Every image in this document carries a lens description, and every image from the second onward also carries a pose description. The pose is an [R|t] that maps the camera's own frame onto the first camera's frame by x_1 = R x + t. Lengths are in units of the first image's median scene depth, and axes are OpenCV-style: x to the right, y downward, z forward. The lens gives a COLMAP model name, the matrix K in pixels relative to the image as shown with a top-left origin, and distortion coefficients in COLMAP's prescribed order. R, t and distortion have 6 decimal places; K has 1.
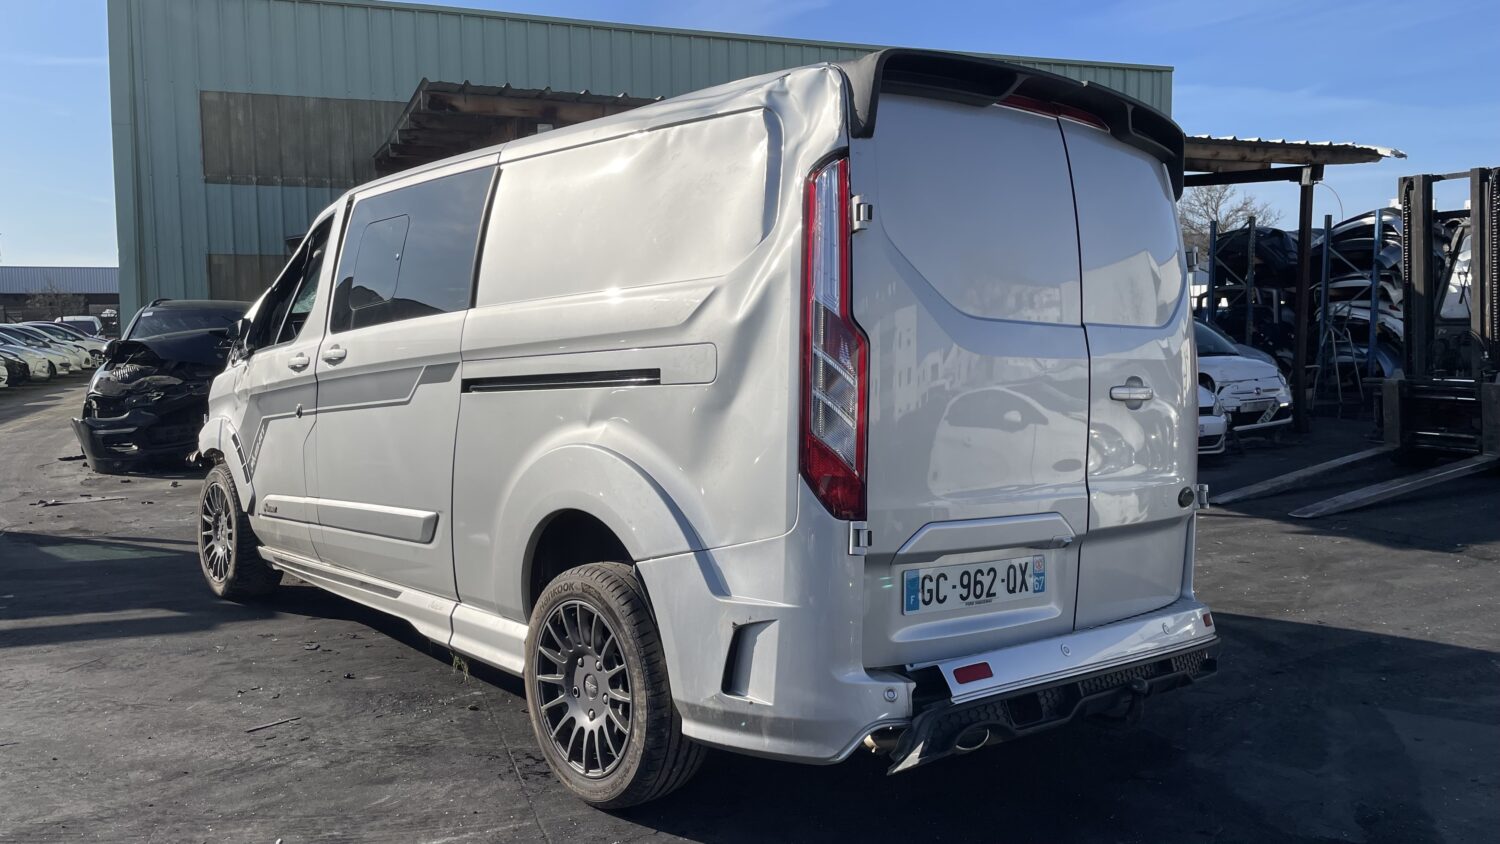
lens RADIAL K [[1150.7, 0, 734.8], [0, 1150.7, 416.3], [0, 0, 1]] dist [0.039358, -0.026748]
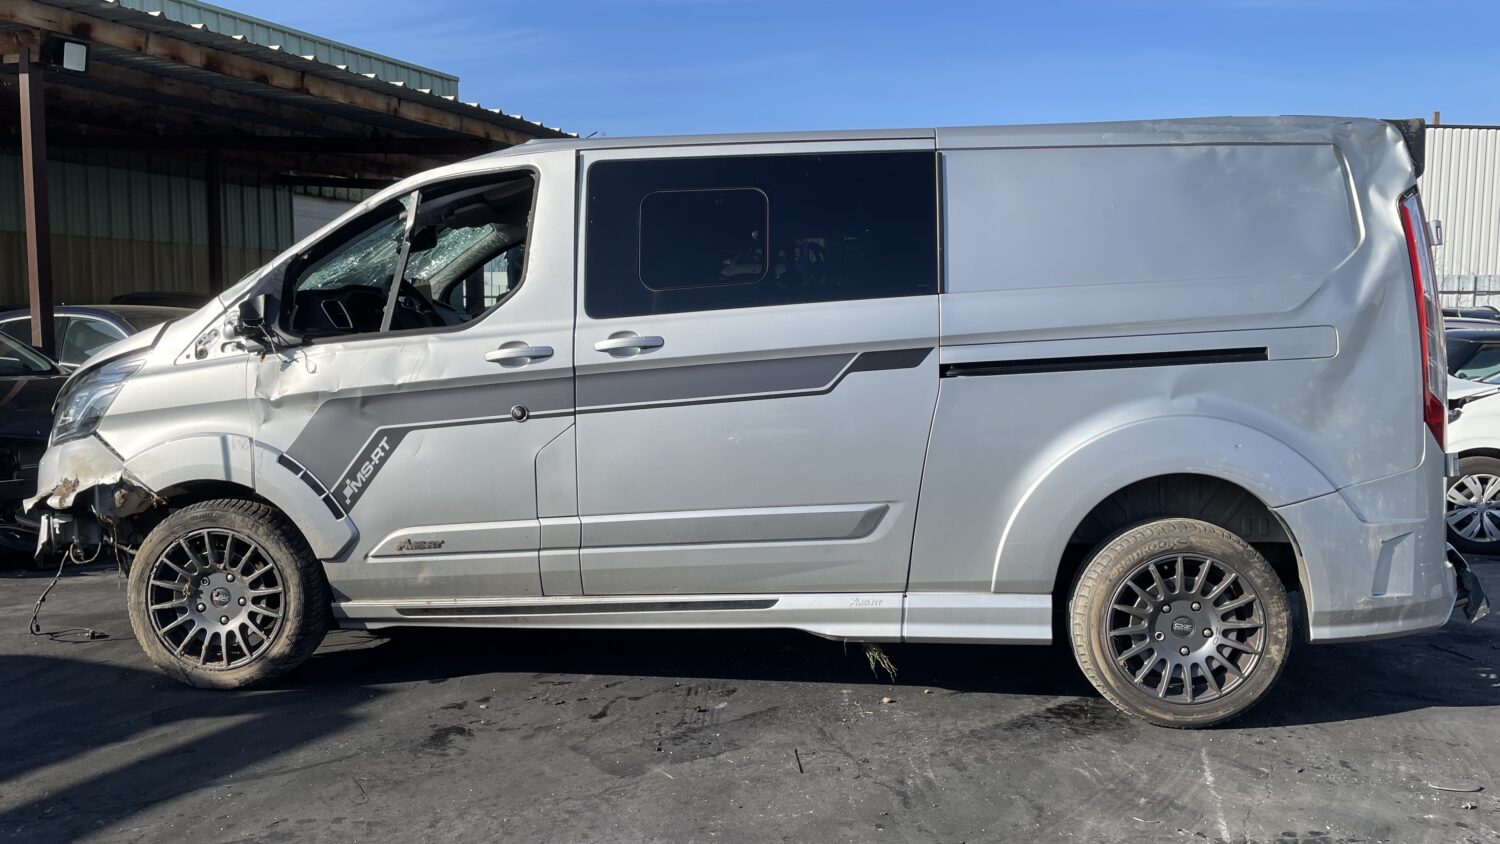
lens RADIAL K [[1150.7, 0, 732.2], [0, 1150.7, 426.2], [0, 0, 1]] dist [0.039358, -0.026748]
pose [[0.716110, -0.051885, 0.696057, -1.357829], [0.045136, 0.998588, 0.028000, -0.019012], [-0.696527, 0.011367, 0.717441, 0.532088]]
